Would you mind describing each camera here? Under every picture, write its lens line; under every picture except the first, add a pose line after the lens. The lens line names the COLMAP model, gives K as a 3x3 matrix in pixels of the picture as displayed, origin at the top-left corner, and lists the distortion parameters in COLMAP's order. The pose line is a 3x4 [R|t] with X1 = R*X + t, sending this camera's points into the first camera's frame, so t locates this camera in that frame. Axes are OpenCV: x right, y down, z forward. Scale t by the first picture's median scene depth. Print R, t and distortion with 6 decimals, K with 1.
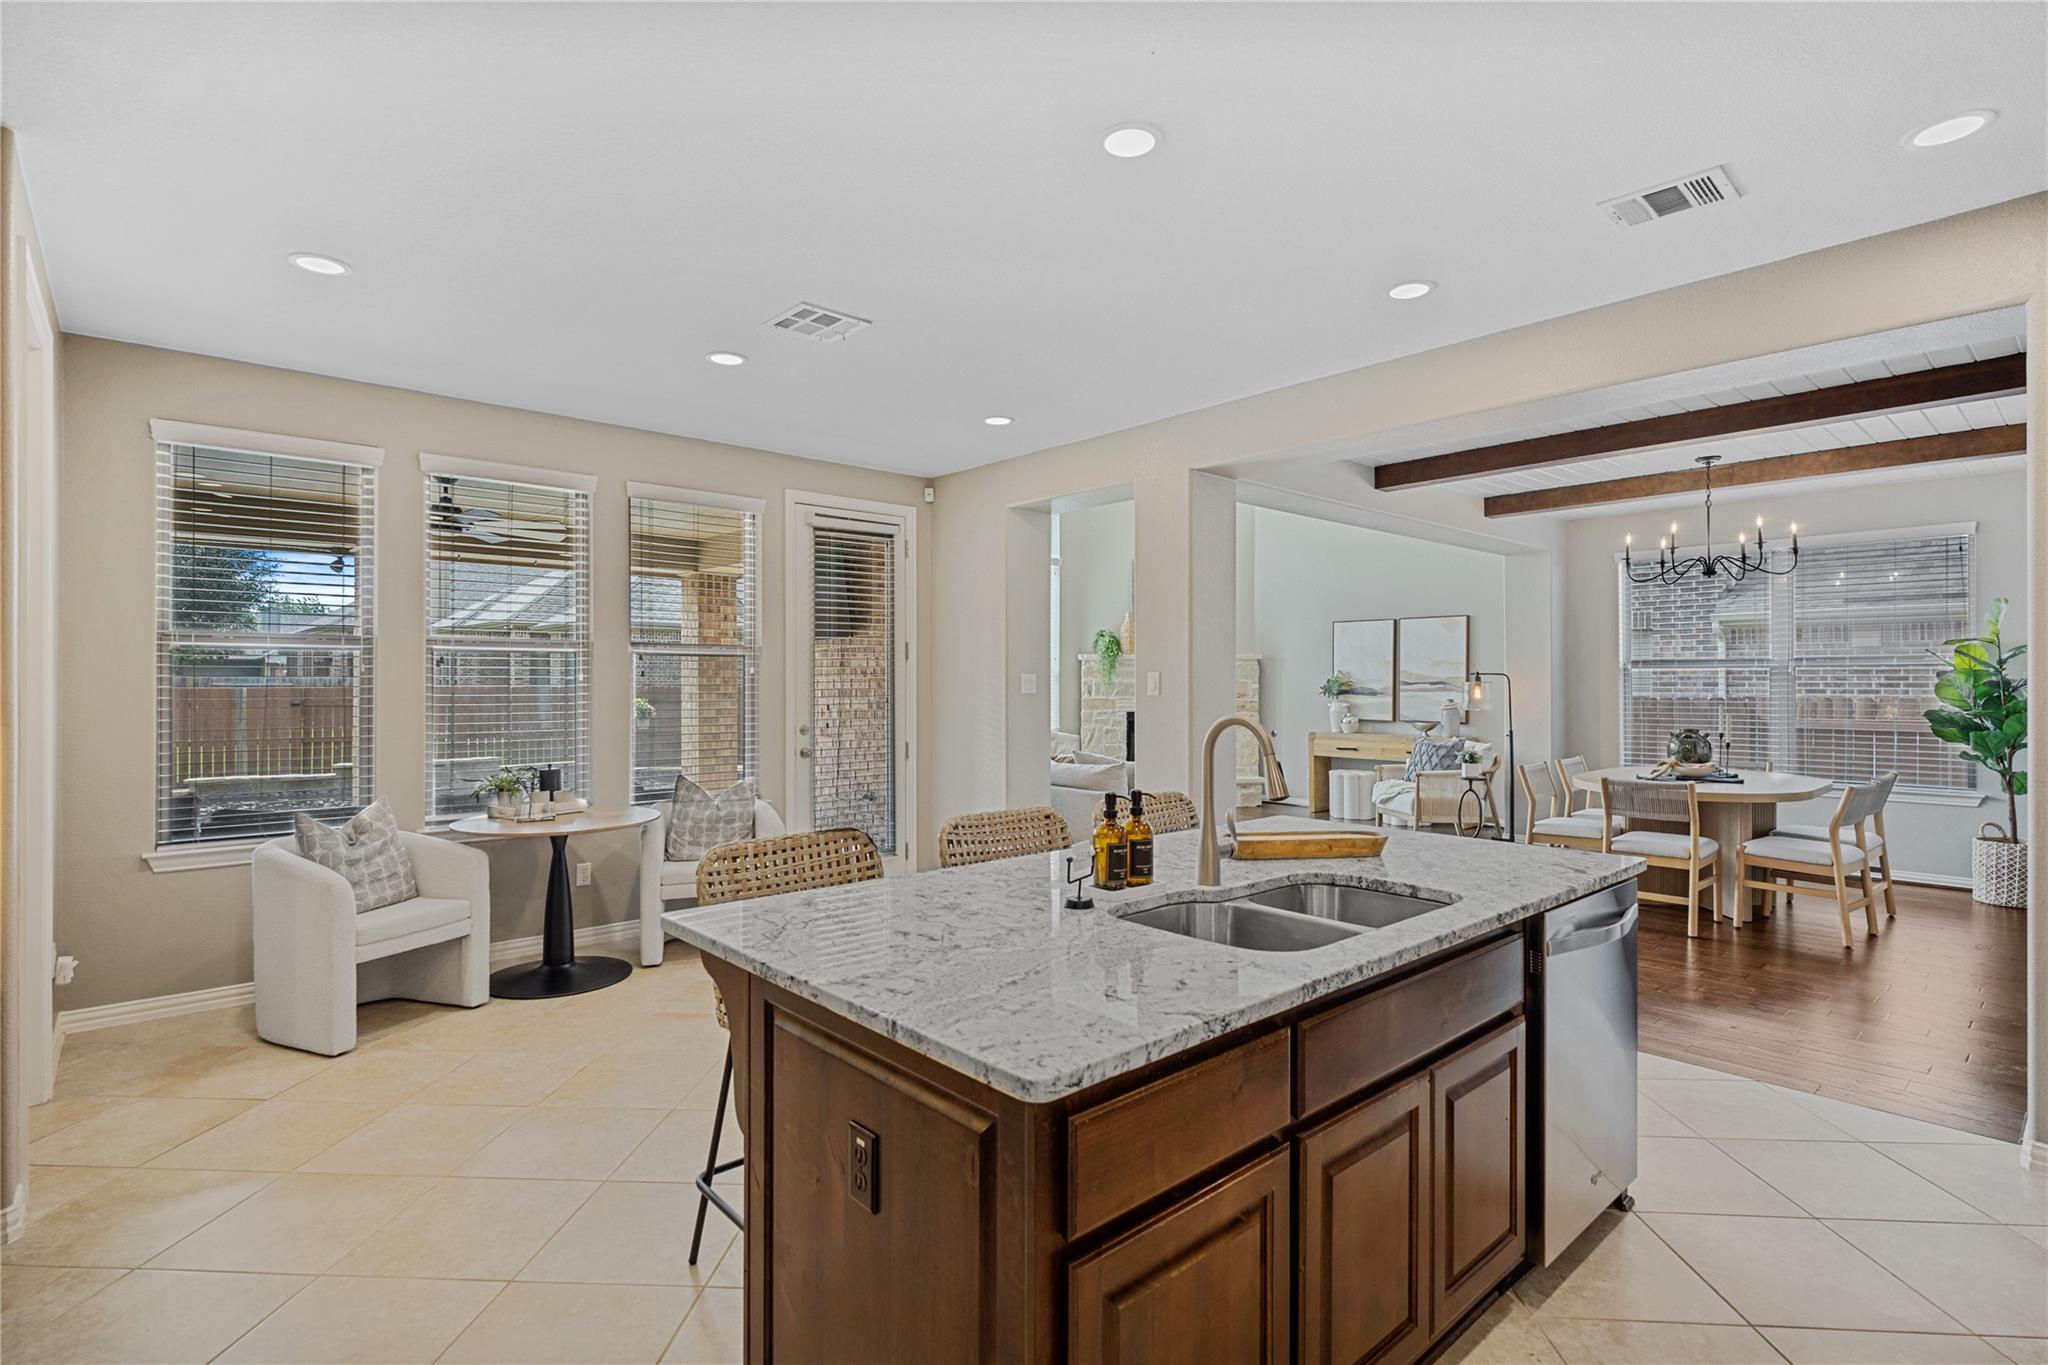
lens RADIAL K [[1001.7, 0, 1009.2], [0, 1001.7, 679.8], [0, 0, 1]] dist [0.006462, -0.000172]
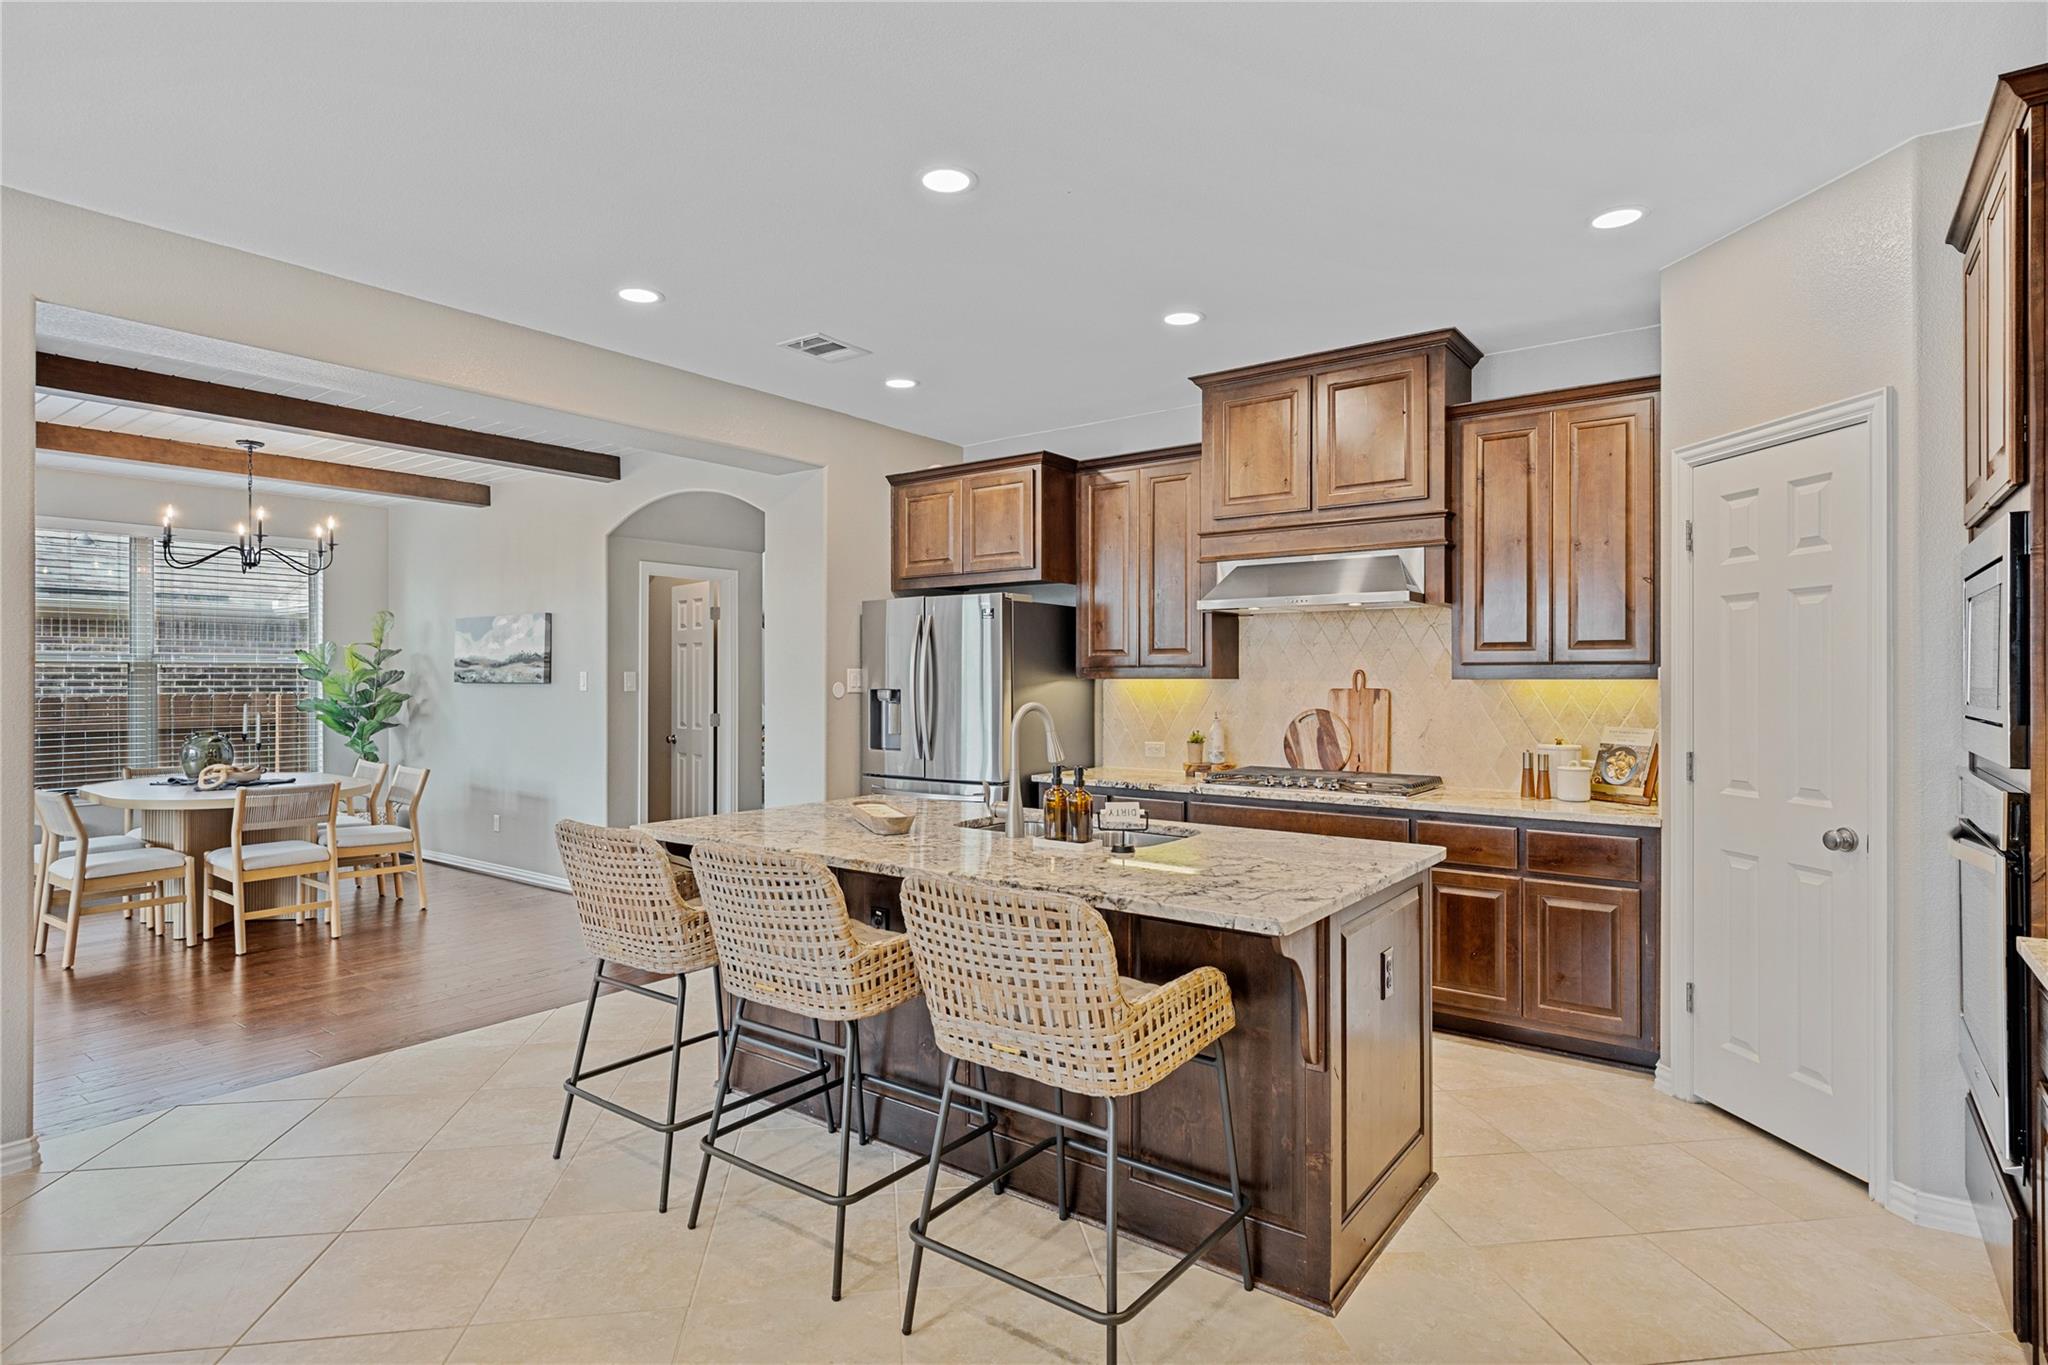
lens RADIAL K [[1057.6, 0, 1016.0], [0, 1057.6, 688.3], [0, 0, 1]] dist [-0.006395, -0.000672]
pose [[-0.193183, -0.006519, 0.981141, -0.416417], [-0.001696, 0.999979, 0.006311, 0.002729], [-0.981161, -0.000445, -0.193190, 0.487515]]
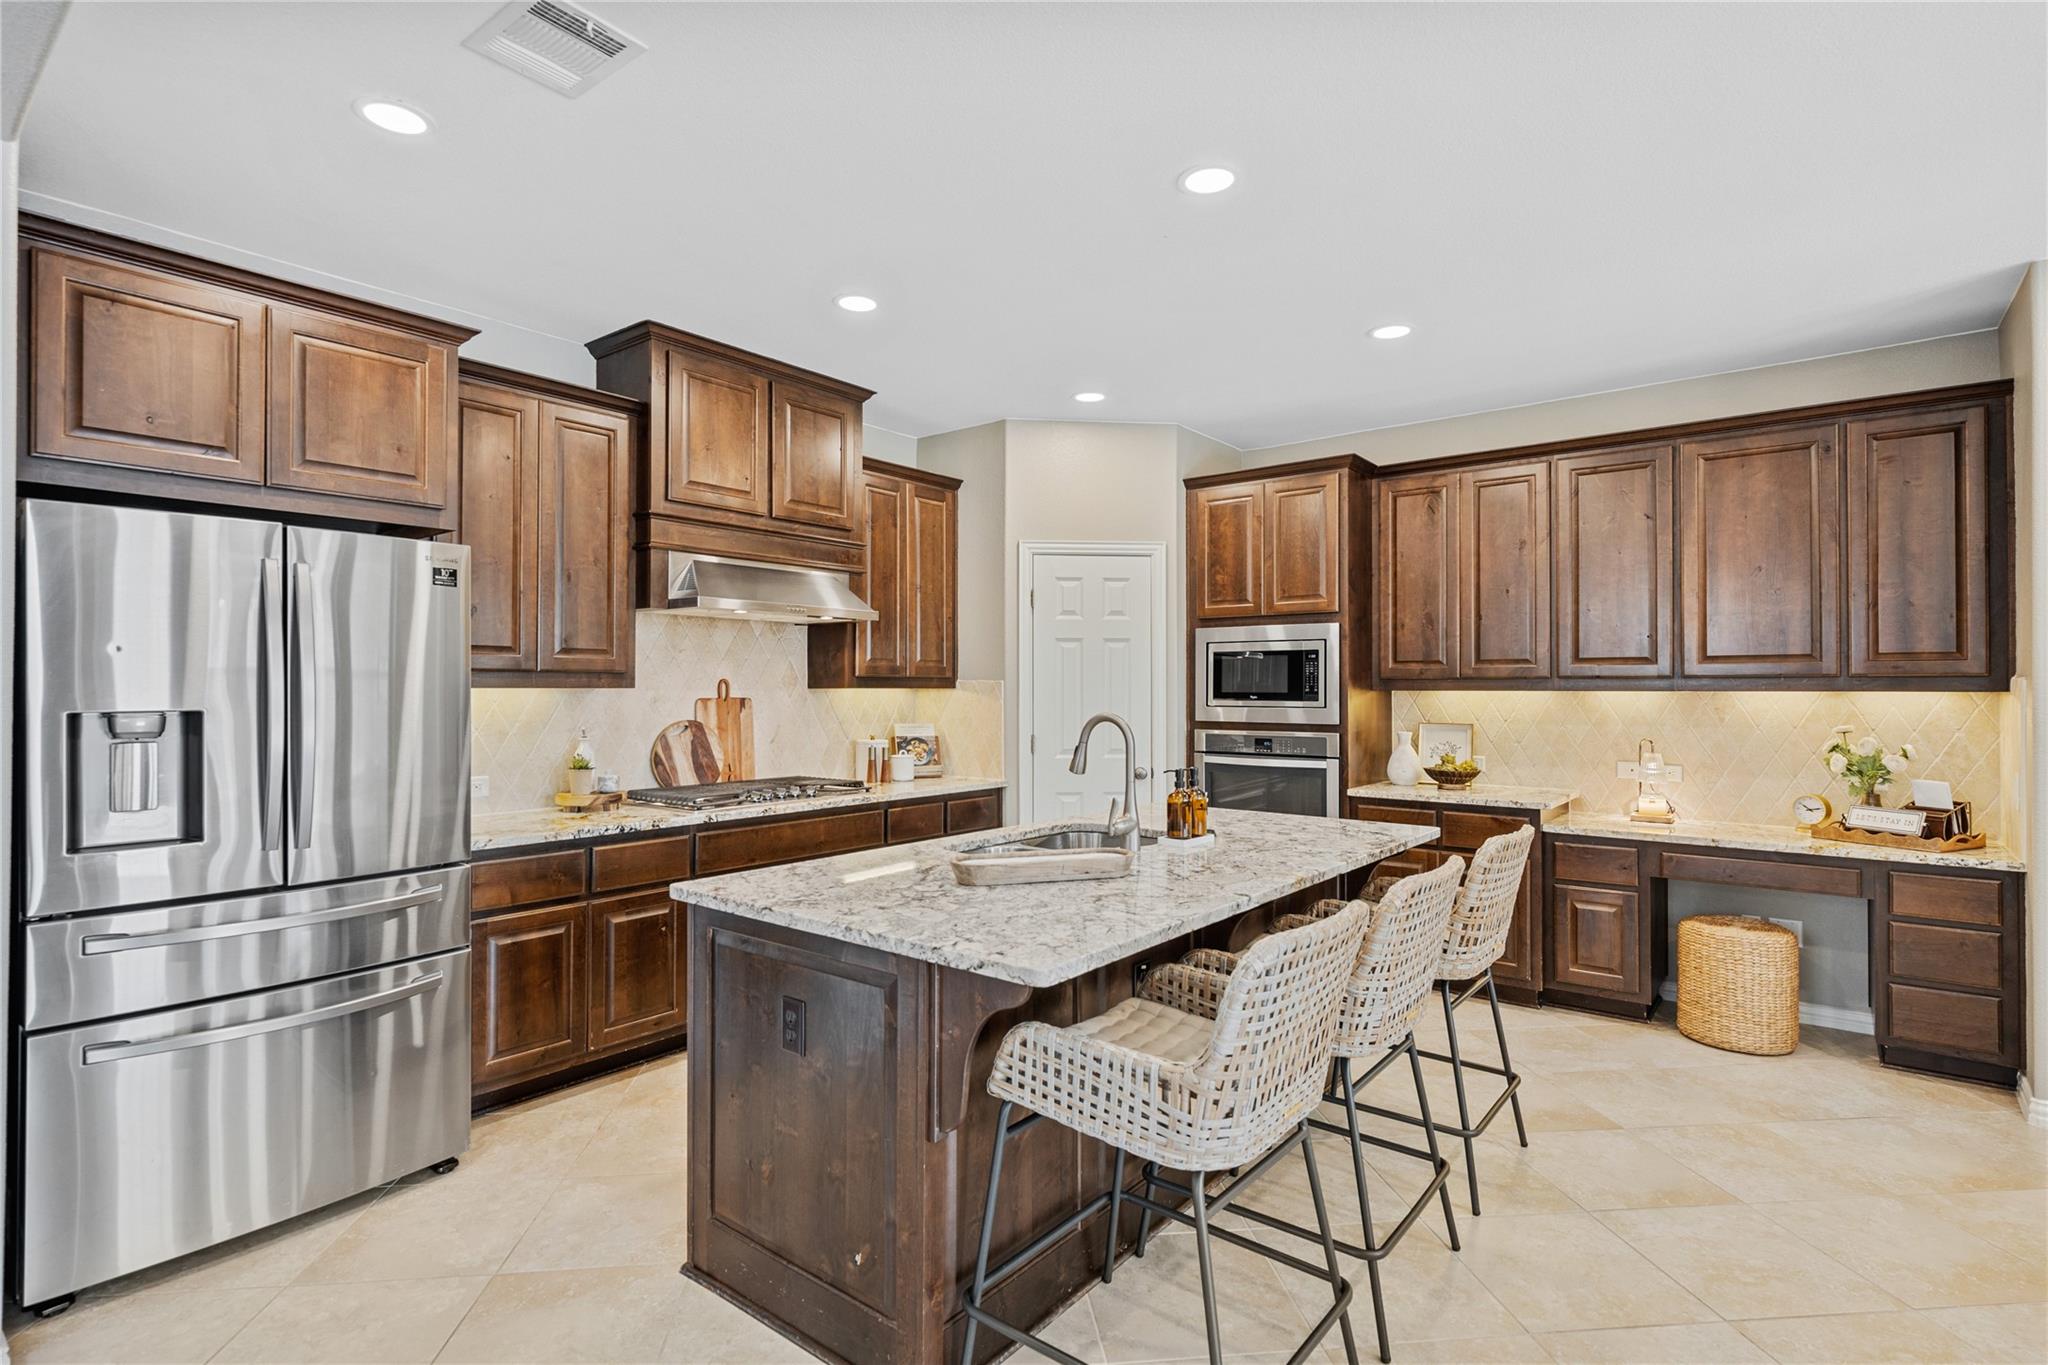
lens RADIAL K [[1001.7, 0, 1026.6], [0, 1001.7, 678.5], [0, 0, 1]] dist [0.006462, -0.000172]
pose [[-0.985553, -0.002747, -0.169346, 0.207687], [-0.001196, 0.999956, -0.009261, -0.000046], [0.169364, -0.008925, -0.985513, 0.849110]]
